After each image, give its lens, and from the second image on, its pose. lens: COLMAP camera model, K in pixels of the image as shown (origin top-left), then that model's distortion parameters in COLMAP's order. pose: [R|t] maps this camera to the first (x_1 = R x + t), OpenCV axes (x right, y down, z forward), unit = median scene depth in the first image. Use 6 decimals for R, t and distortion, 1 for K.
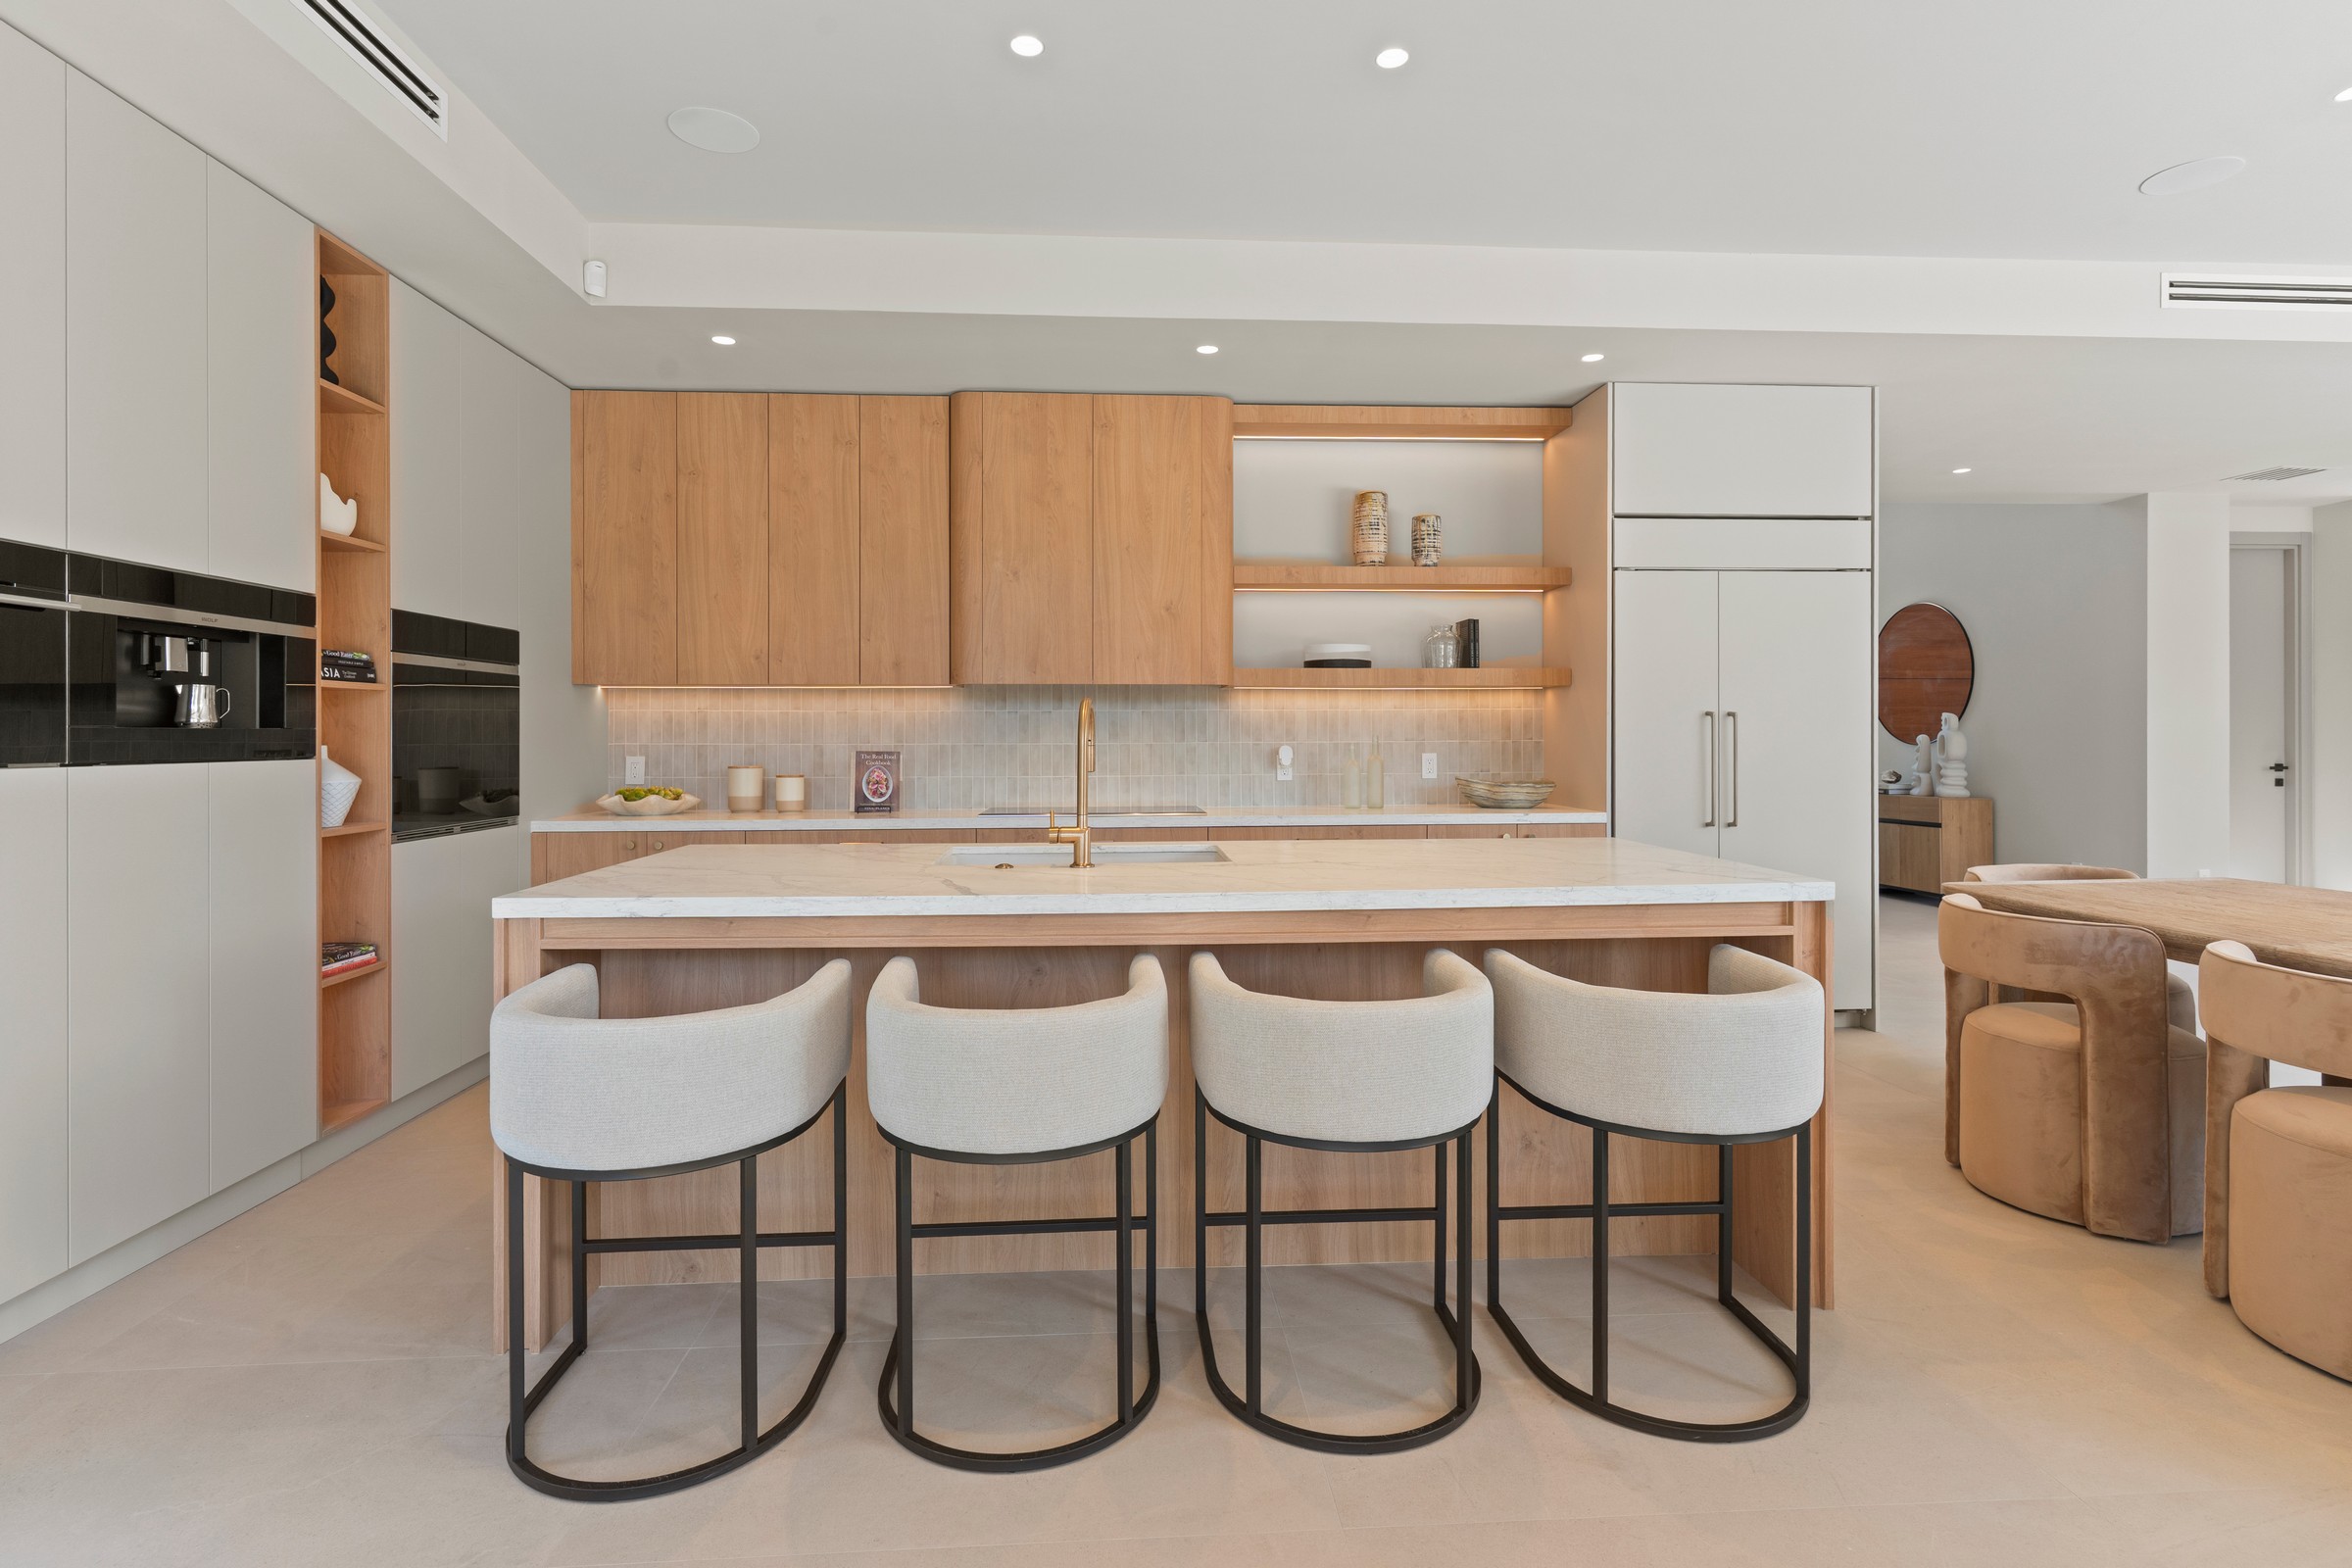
lens RADIAL K [[1132.2, 0, 1177.1], [0, 1132.2, 733.1], [0, 0, 1]] dist [0.002628, 0.000701]
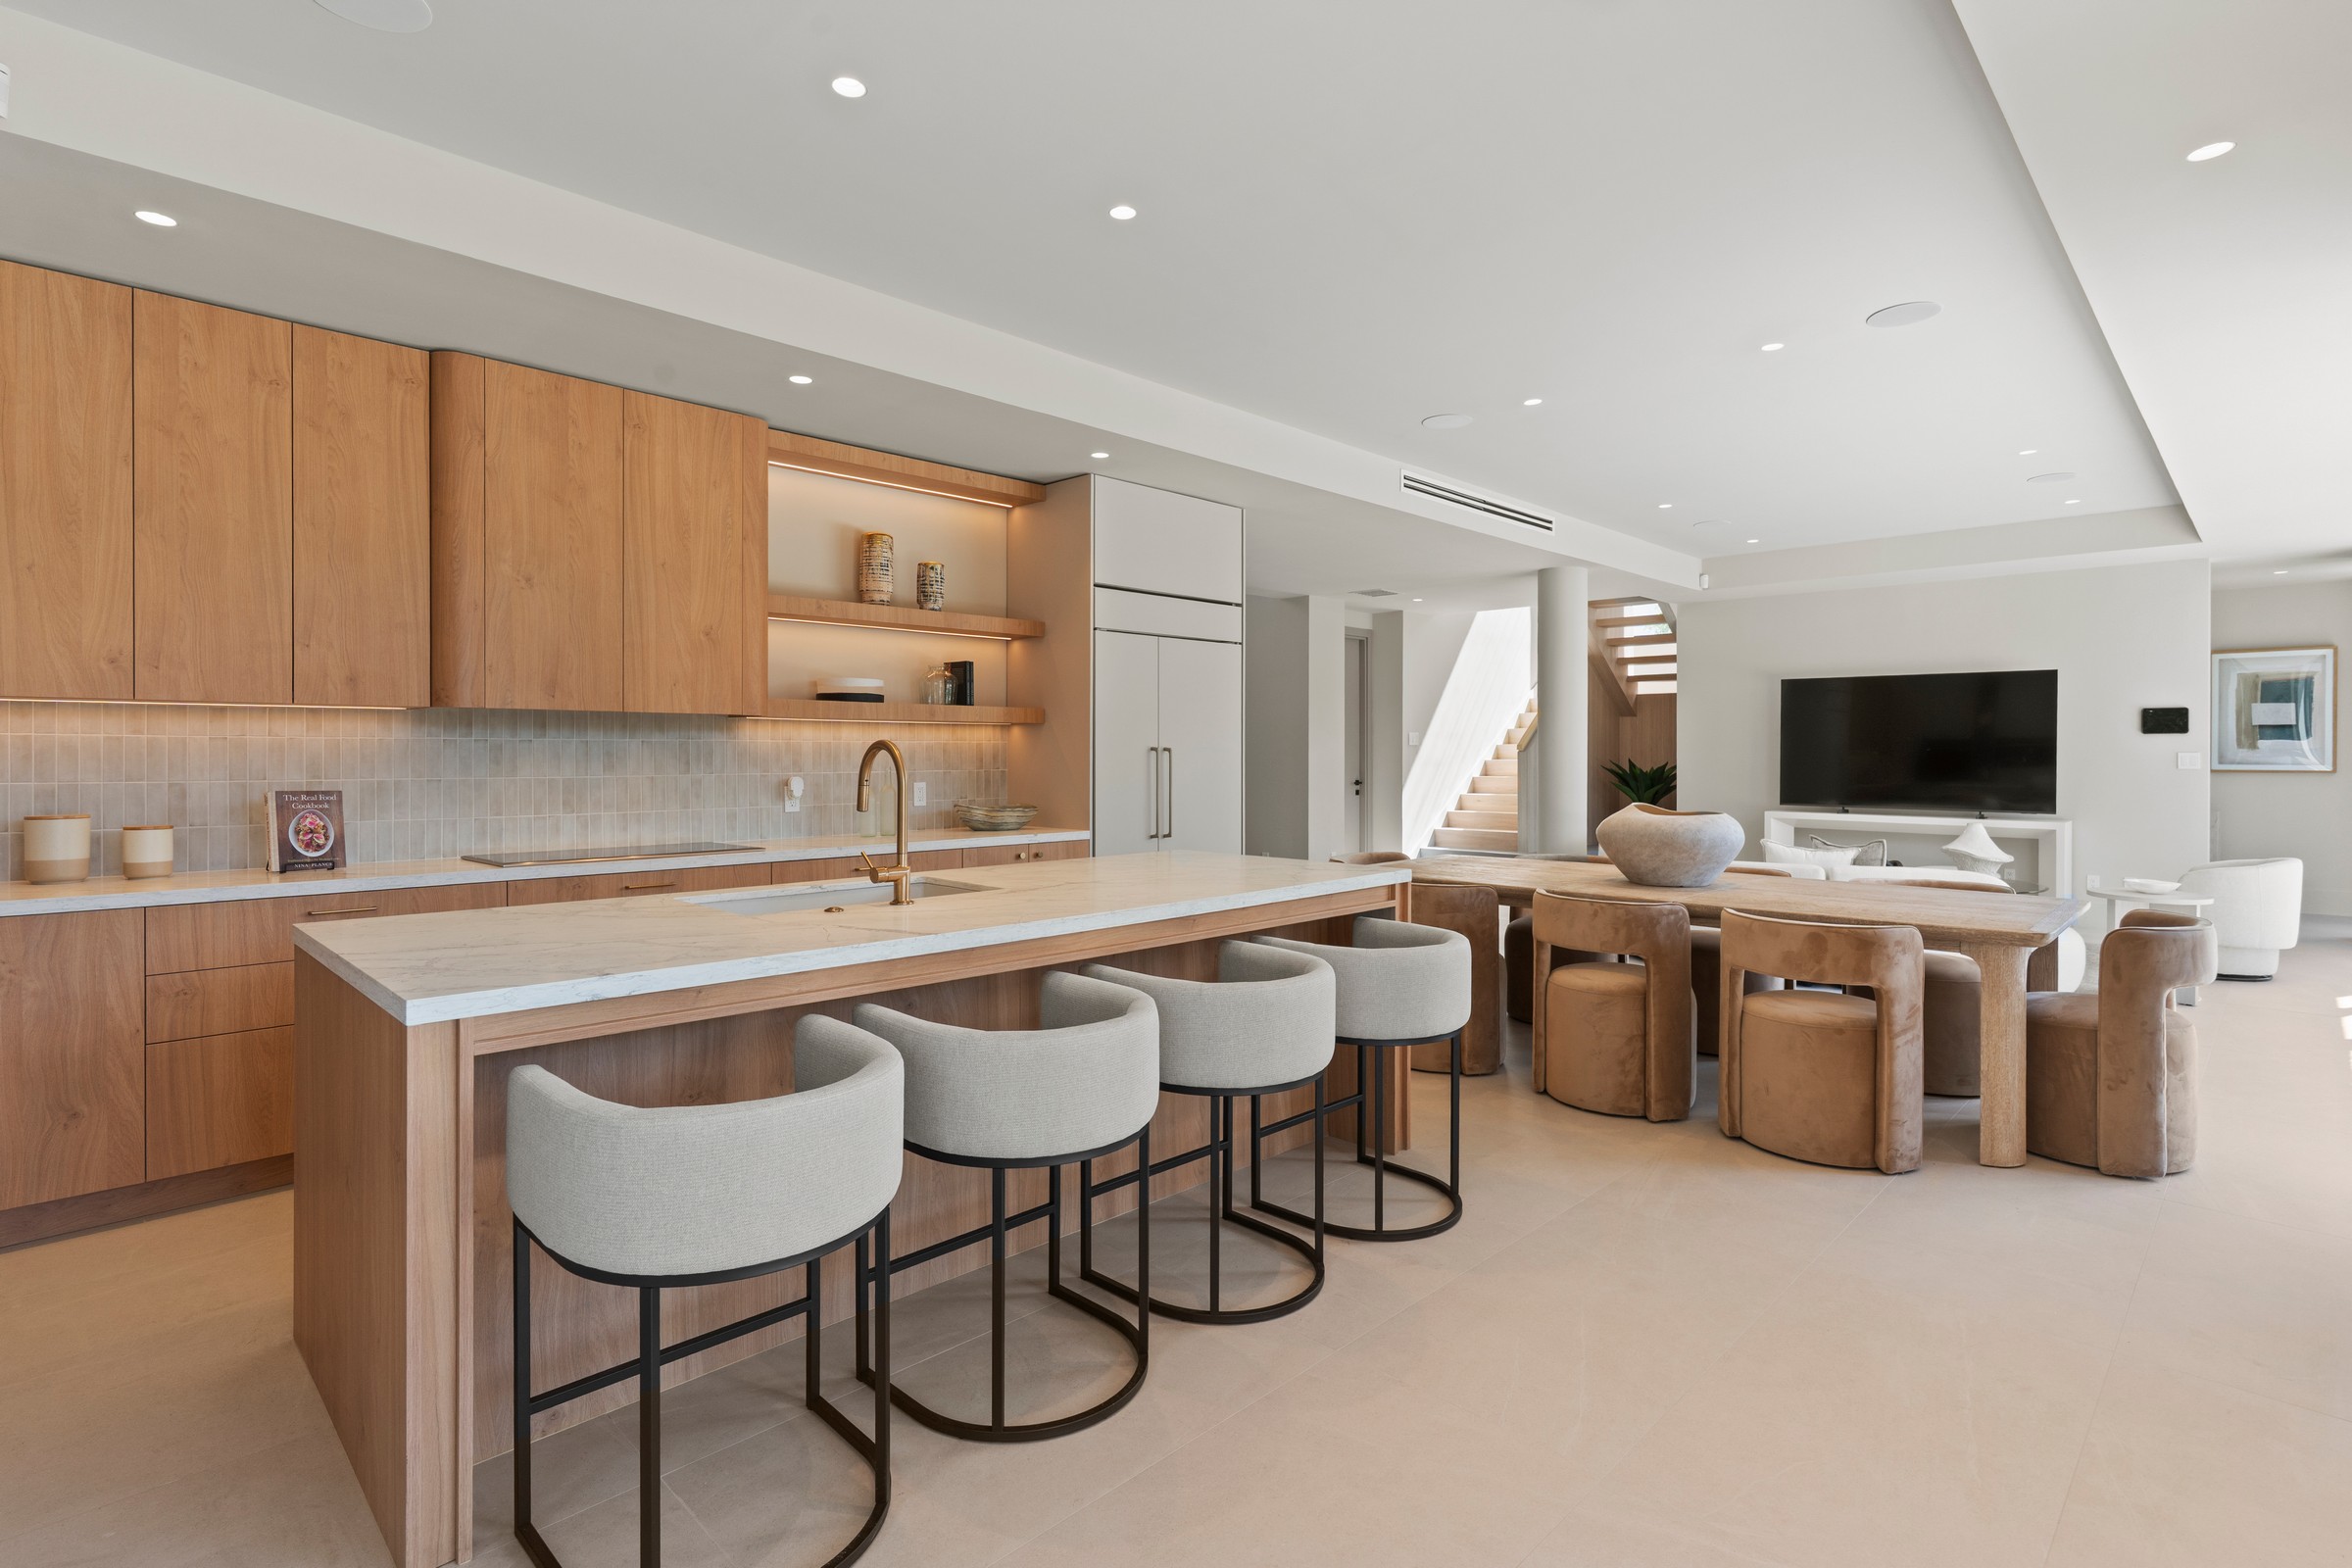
lens RADIAL K [[1132.9, 0, 1180.9], [0, 1132.9, 759.6], [0, 0, 1]] dist [-0.000179, 0.000216]
pose [[0.747233, -0.000171, 0.664562, -0.340941], [-0.004402, 0.999977, 0.005207, -0.011883], [-0.664547, -0.006816, 0.747215, 0.033504]]
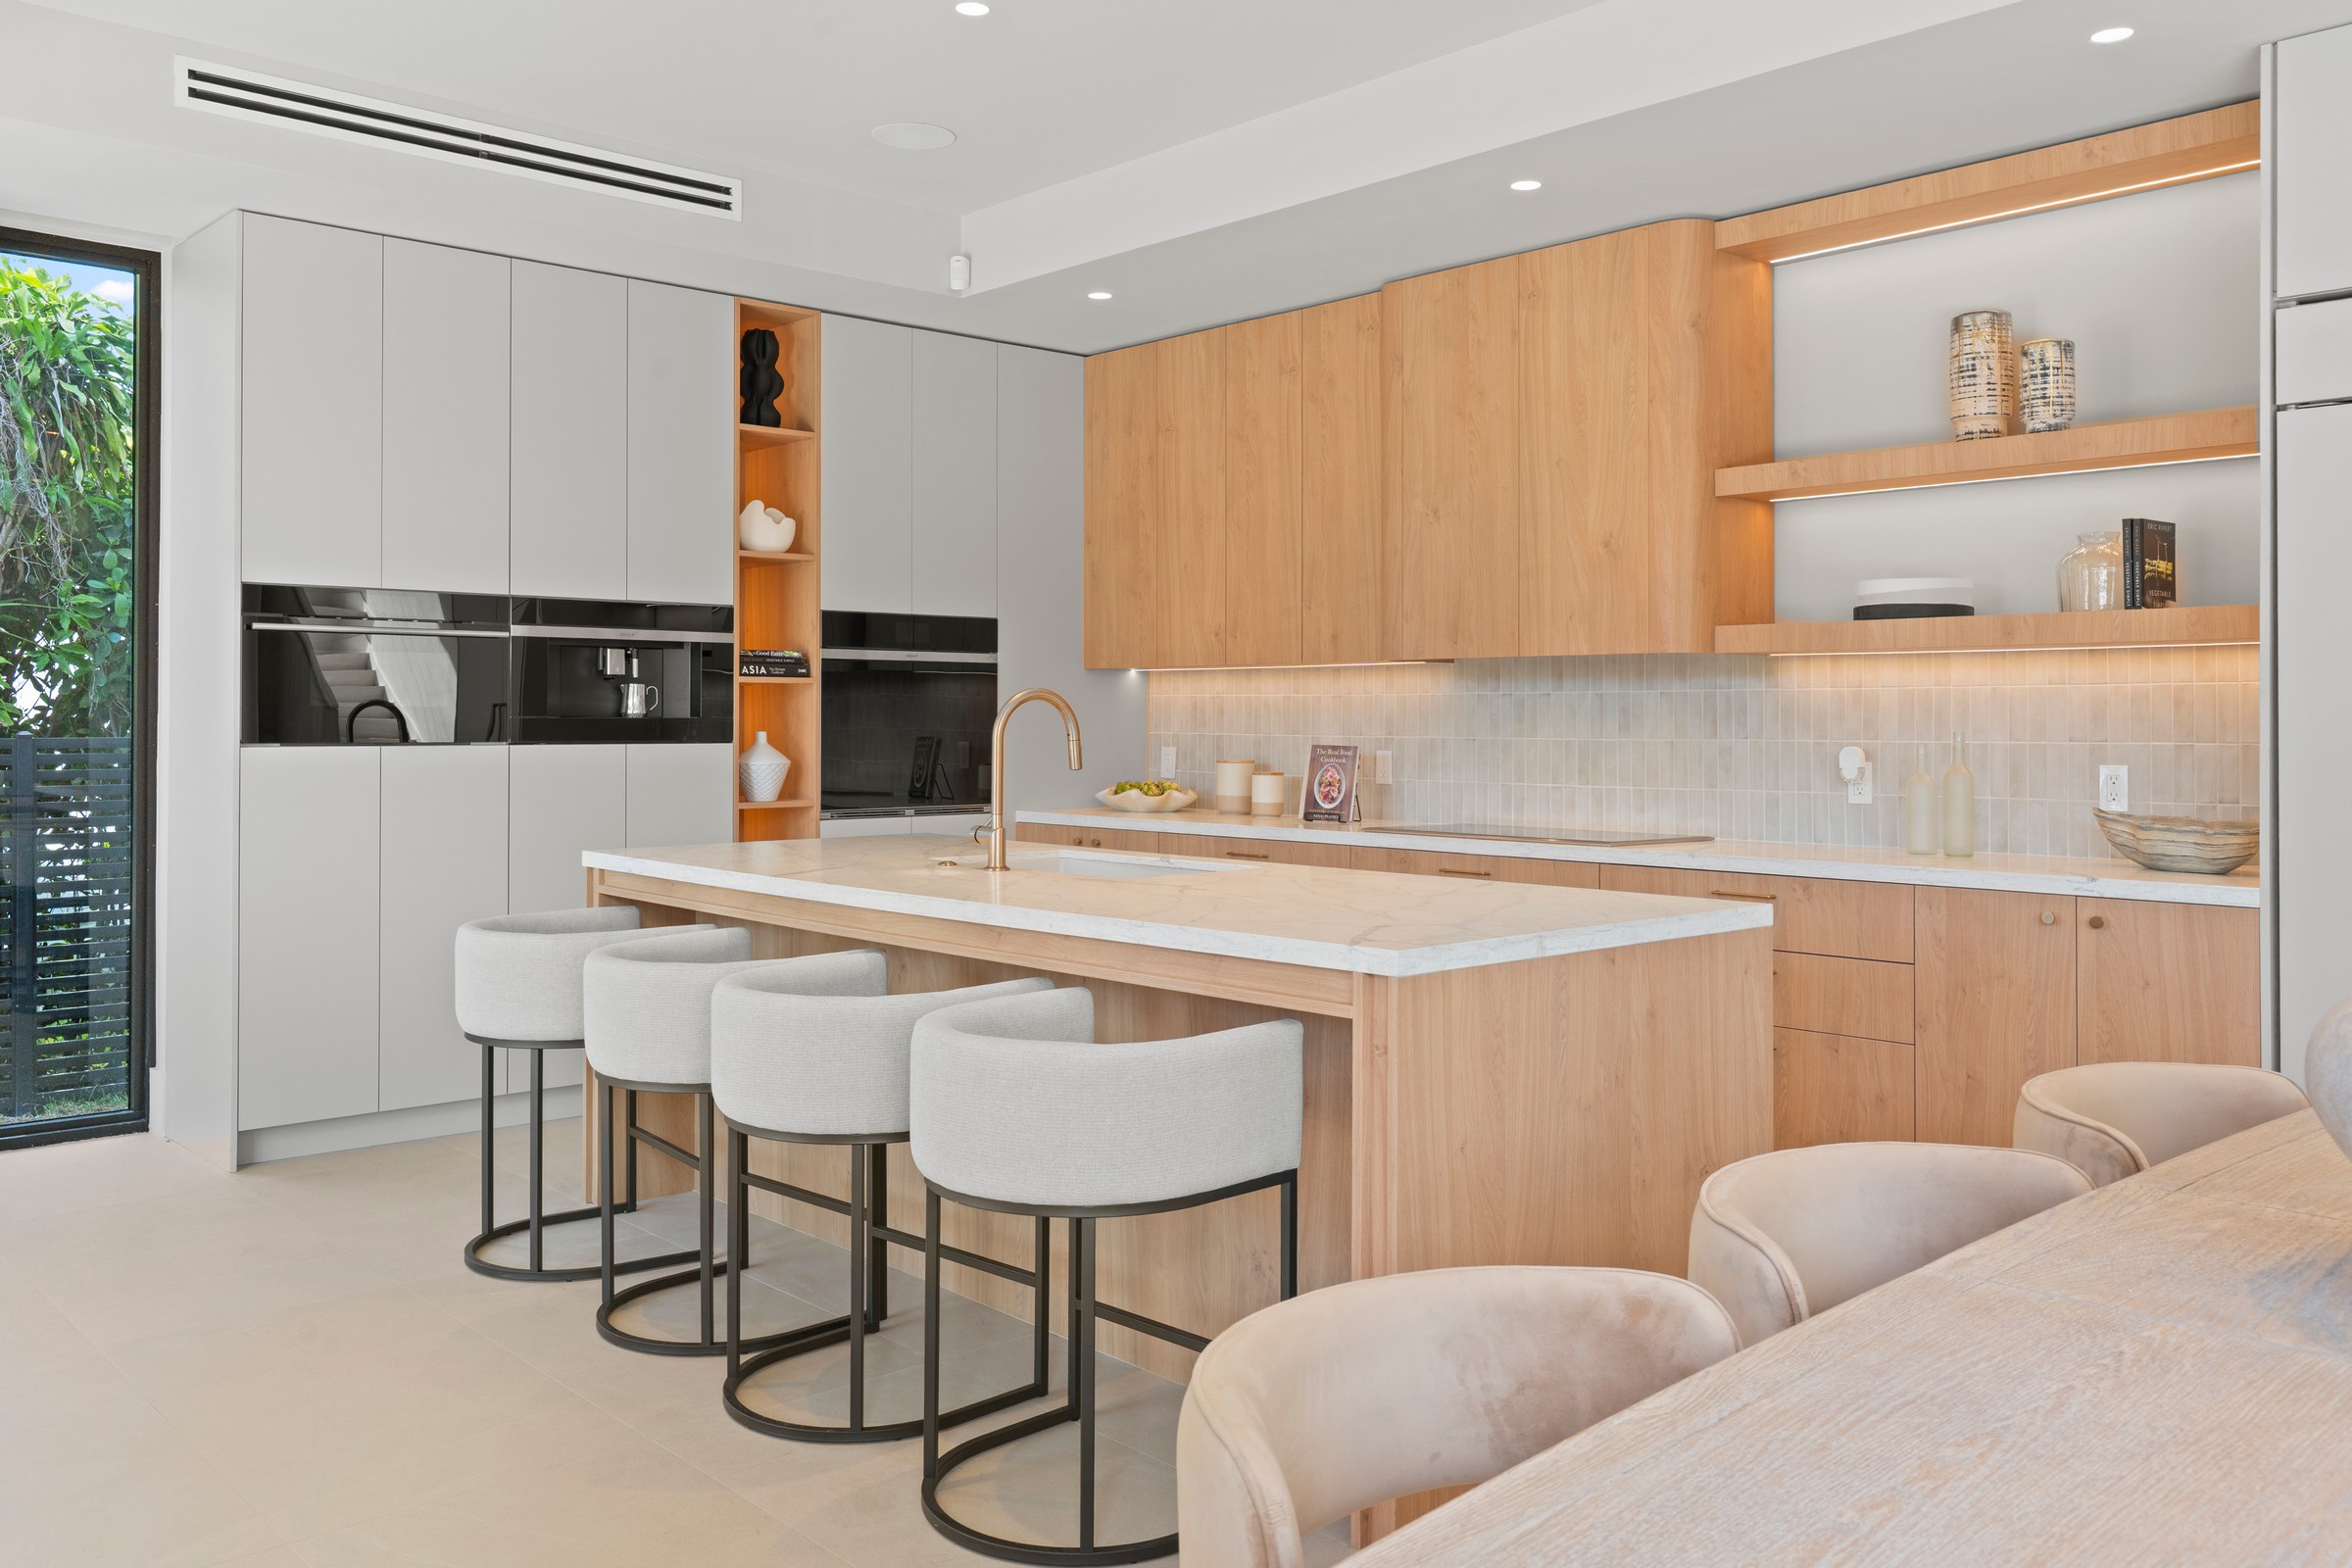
lens RADIAL K [[1858.8, 0, 1180.2], [0, 1858.8, 699.0], [0, 0, 1]] dist [-0.000313, -0.001539]
pose [[0.625299, -0.003795, -0.780376, 0.711616], [-0.002634, 0.999972, -0.006974, -0.007490], [0.780381, 0.006416, 0.625271, 0.094033]]
